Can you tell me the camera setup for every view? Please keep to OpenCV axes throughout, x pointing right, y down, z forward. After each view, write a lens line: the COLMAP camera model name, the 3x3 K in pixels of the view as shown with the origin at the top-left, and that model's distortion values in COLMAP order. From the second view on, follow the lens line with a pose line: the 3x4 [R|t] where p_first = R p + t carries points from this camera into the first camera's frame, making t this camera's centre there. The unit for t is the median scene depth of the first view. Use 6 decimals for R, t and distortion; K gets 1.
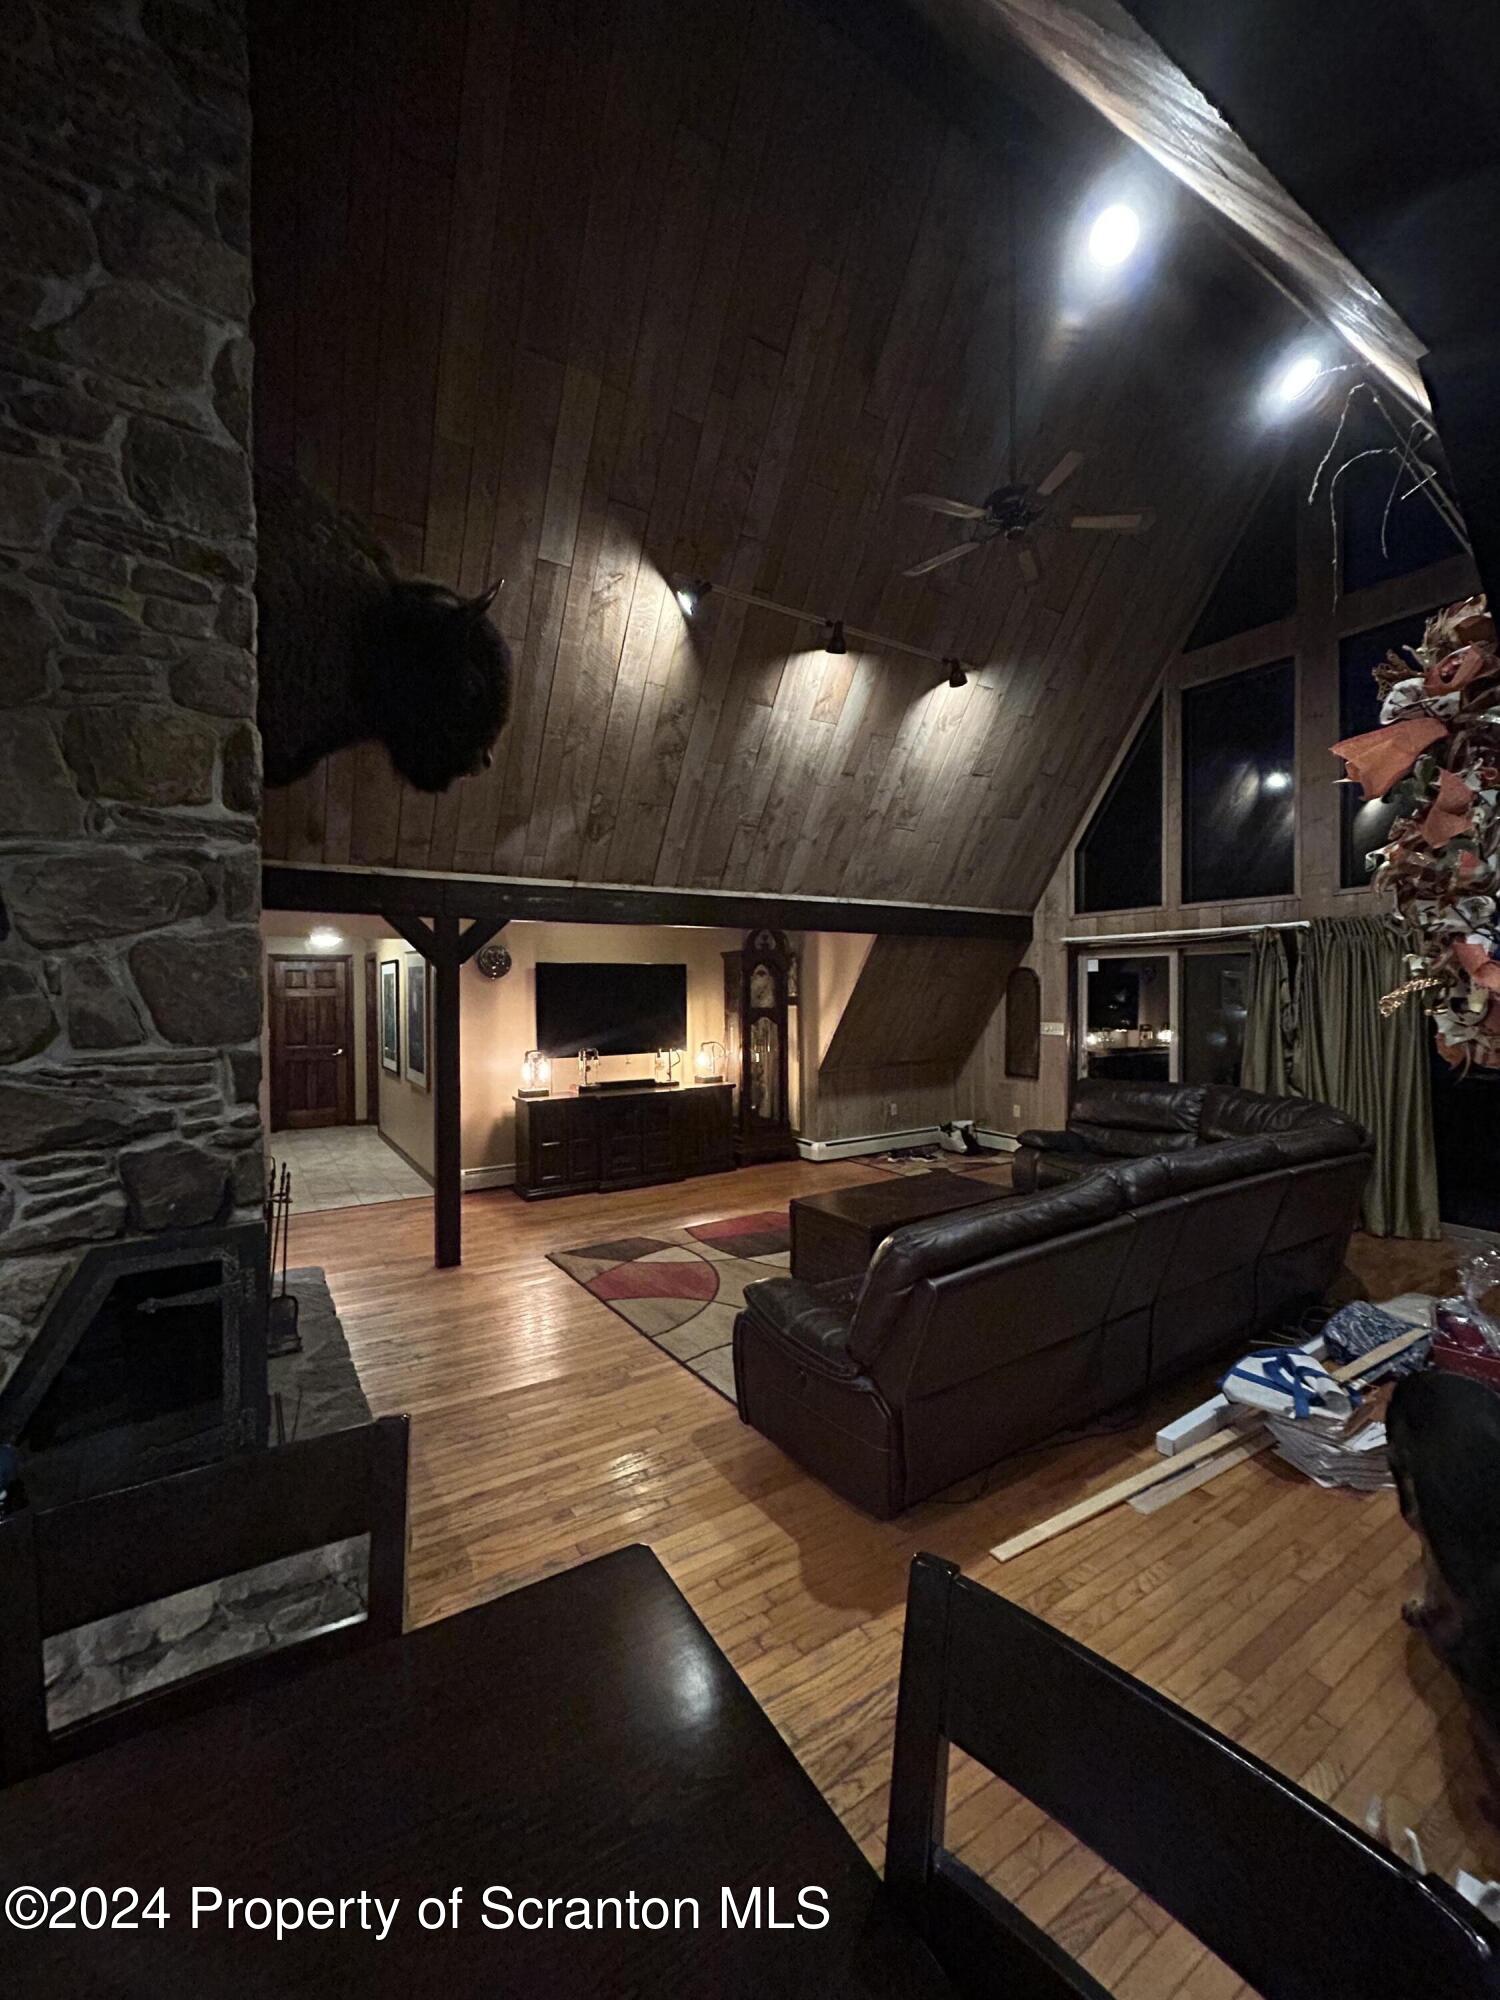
lens RADIAL K [[805.2, 0, 742.4], [0, 805.2, 1005.4], [0, 0, 1]] dist [-0.001505, -0.000042]
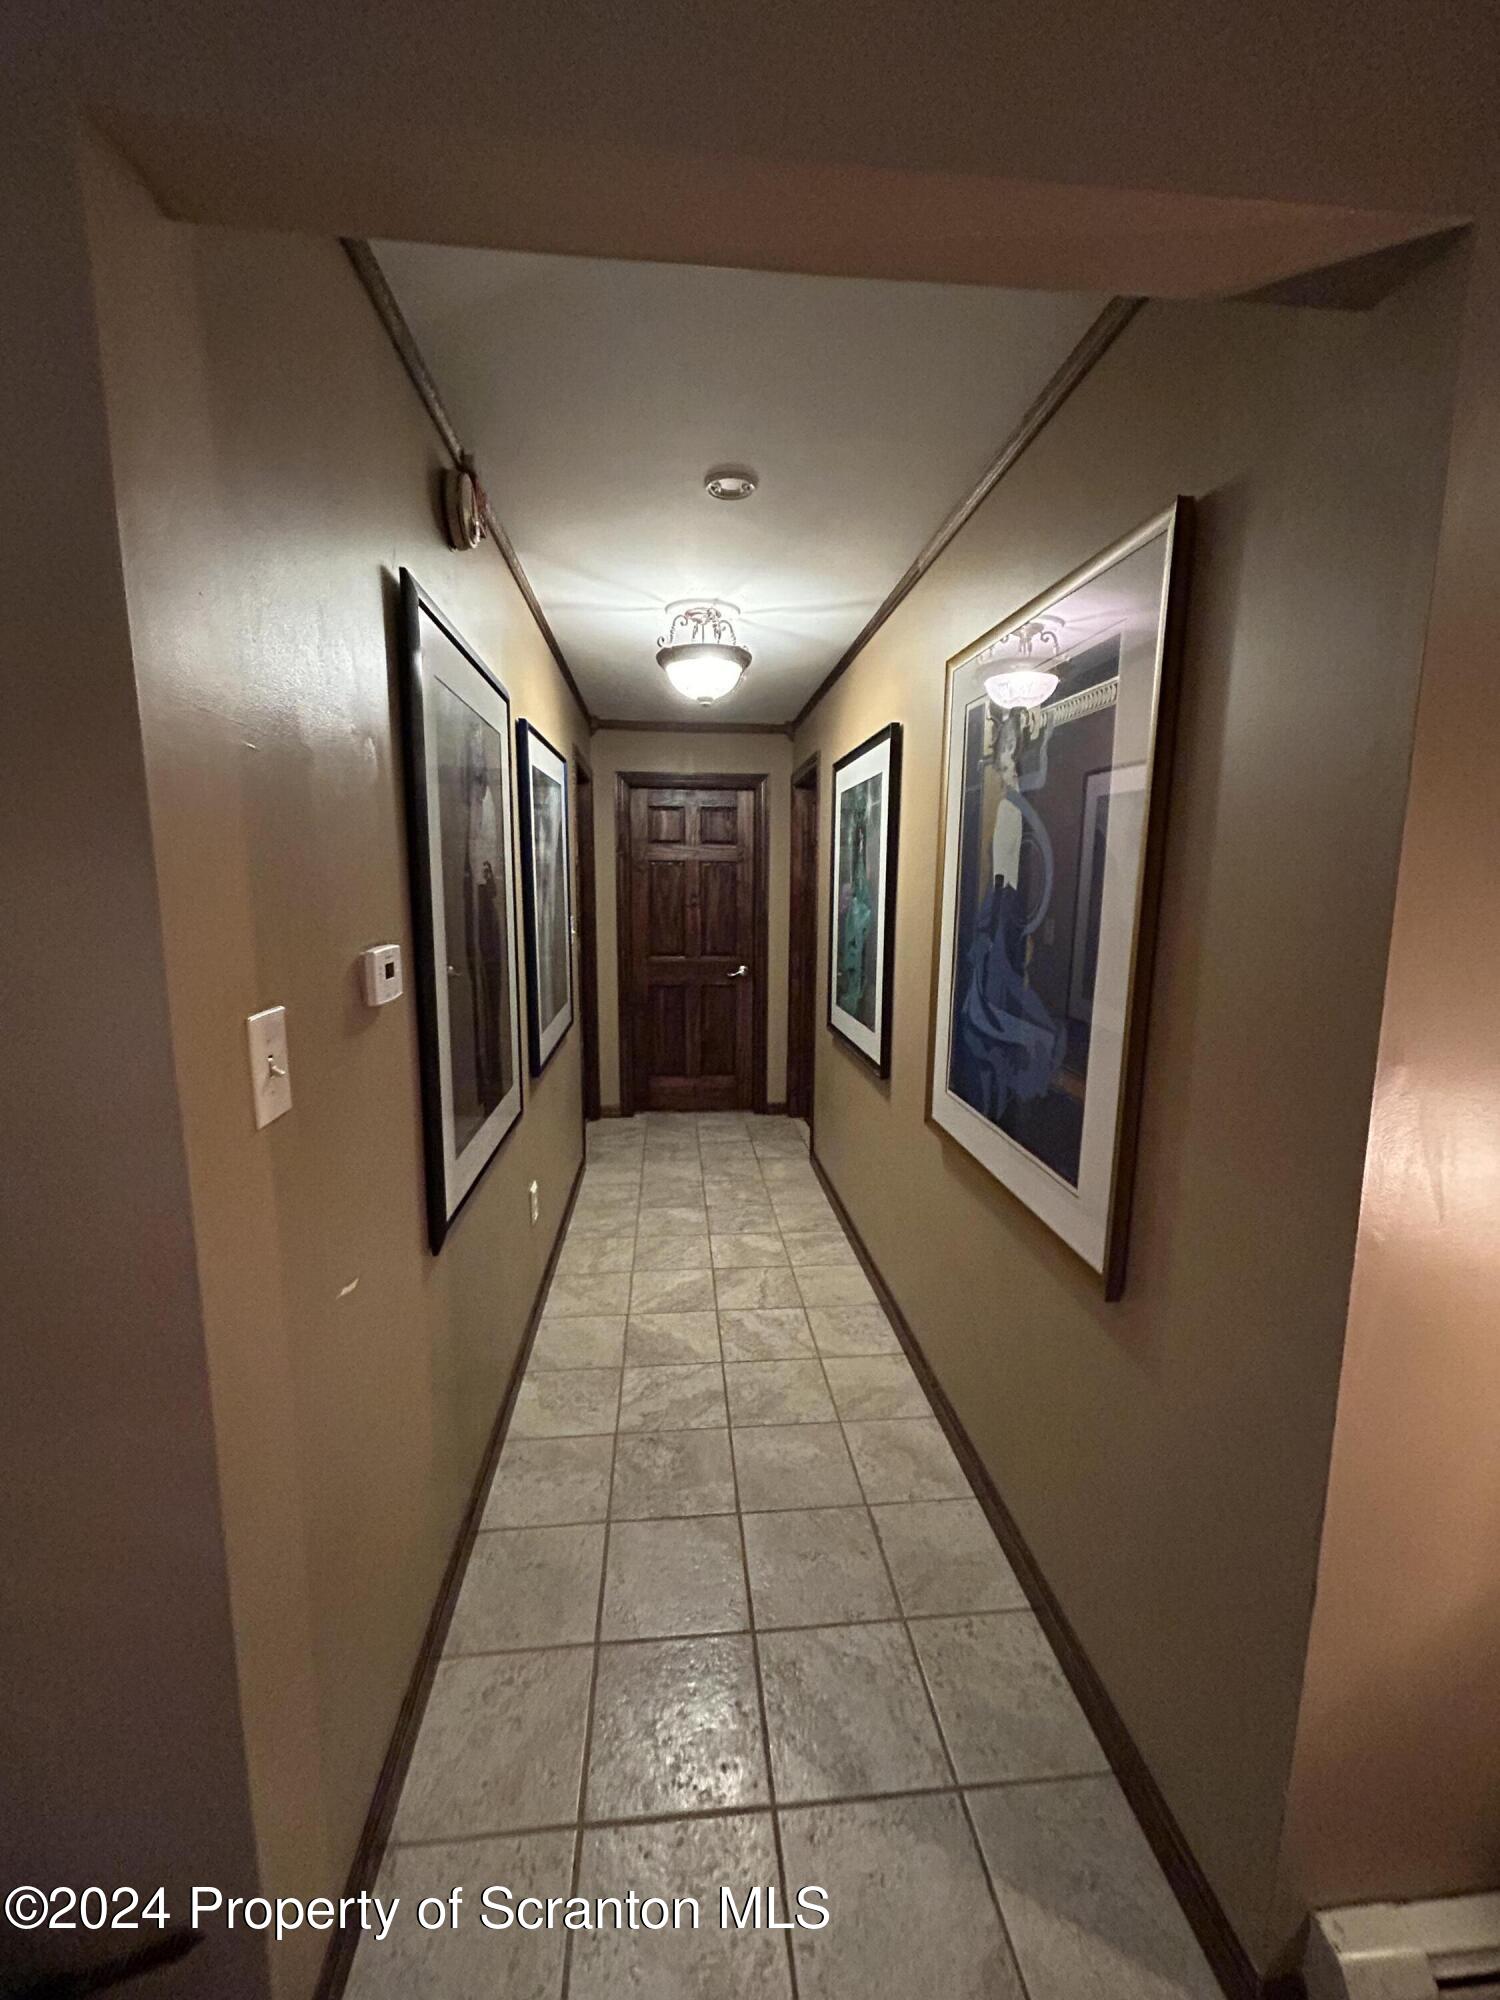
lens RADIAL K [[805.2, 0, 745.4], [0, 805.2, 1003.1], [0, 0, 1]] dist [-0.001505, -0.000042]
pose [[0.889255, 0.082460, -0.449917, -0.267335], [-0.018614, 0.989325, 0.144531, 0.004164], [0.457033, -0.120150, 0.881297, 0.550807]]
